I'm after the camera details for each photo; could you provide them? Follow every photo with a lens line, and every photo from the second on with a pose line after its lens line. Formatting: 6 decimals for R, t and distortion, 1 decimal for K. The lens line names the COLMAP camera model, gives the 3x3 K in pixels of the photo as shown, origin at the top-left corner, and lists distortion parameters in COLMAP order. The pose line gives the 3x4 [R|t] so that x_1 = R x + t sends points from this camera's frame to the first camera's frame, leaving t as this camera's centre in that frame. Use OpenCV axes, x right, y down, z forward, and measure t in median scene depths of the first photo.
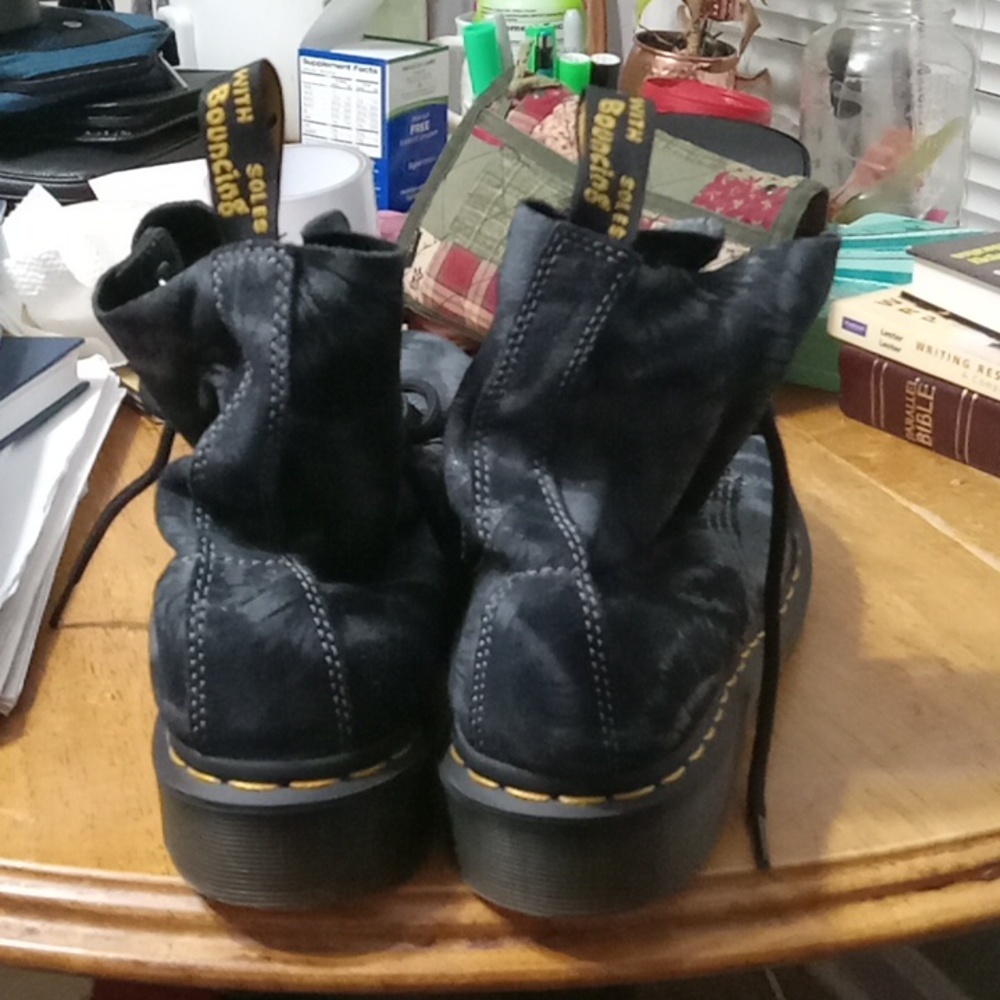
lens RADIAL K [[1653.6, 0, 500.0], [0, 1653.6, 500.0], [0, 0, 1]] dist [0.026443, -0.287897]
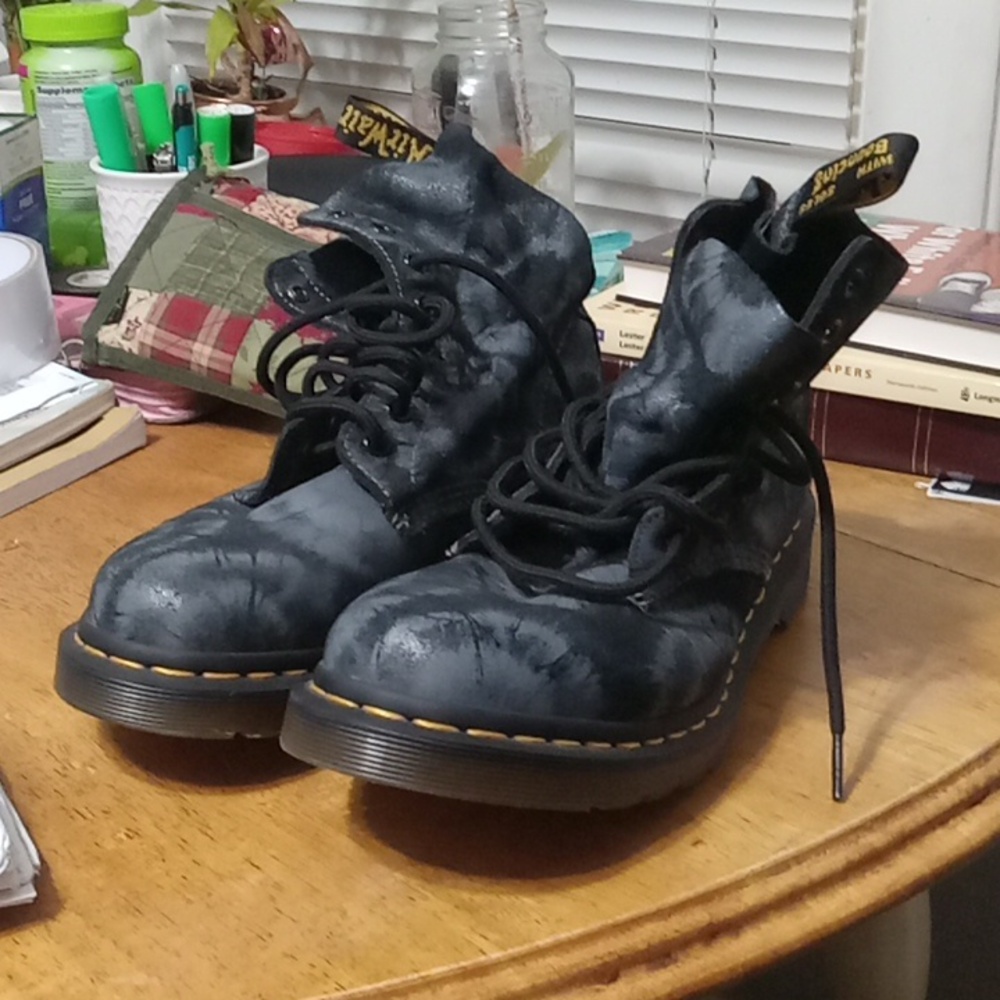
lens RADIAL K [[1666.2, 0, 500.0], [0, 1666.2, 500.0], [0, 0, 1]] dist [0.031697, -0.342126]
pose [[0.910594, -0.183838, 0.370166, -0.252844], [0.192900, 0.981136, 0.012743, -0.025369], [-0.365525, 0.059802, 0.928878, 0.040996]]
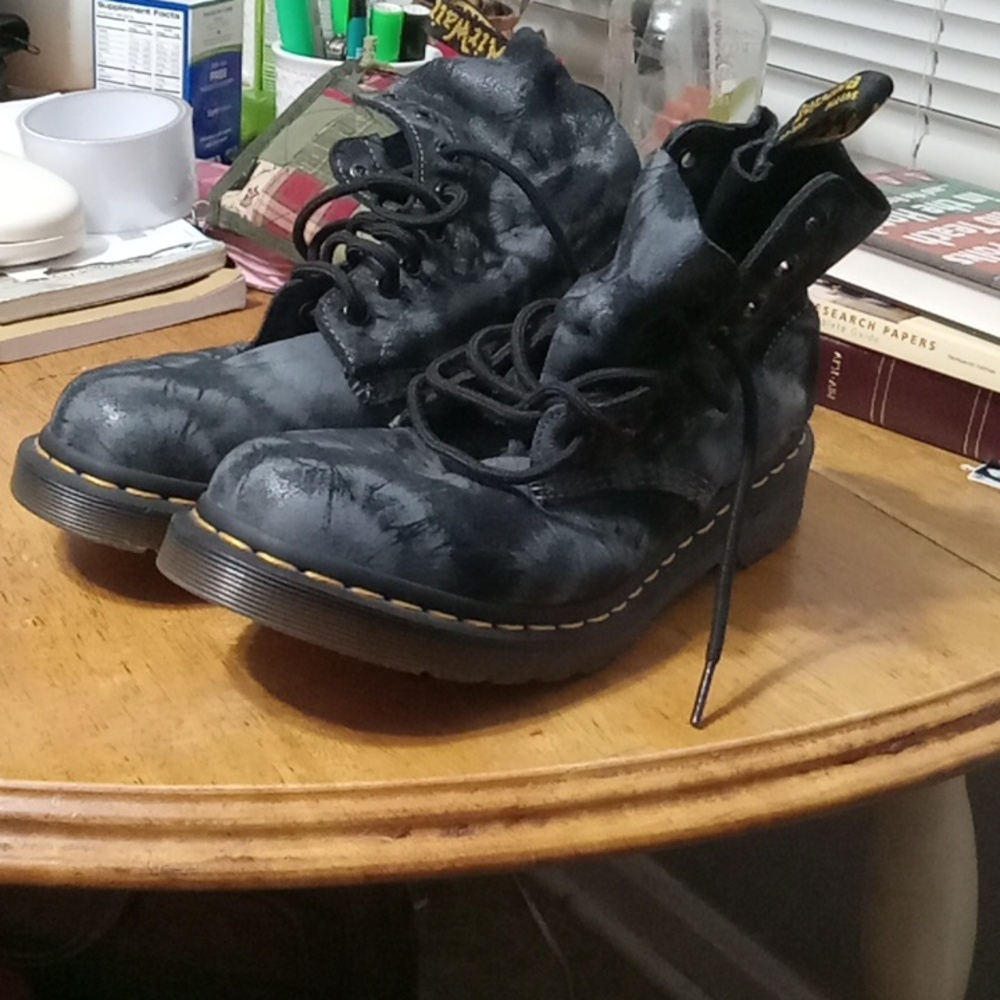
lens RADIAL K [[1666.2, 0, 500.0], [0, 1666.2, 500.0], [0, 0, 1]] dist [0.031697, -0.342126]
pose [[0.981819, -0.021135, 0.188641, -0.104812], [0.018810, 0.999724, 0.014105, 0.026127], [-0.188887, -0.010300, 0.981945, -0.022974]]
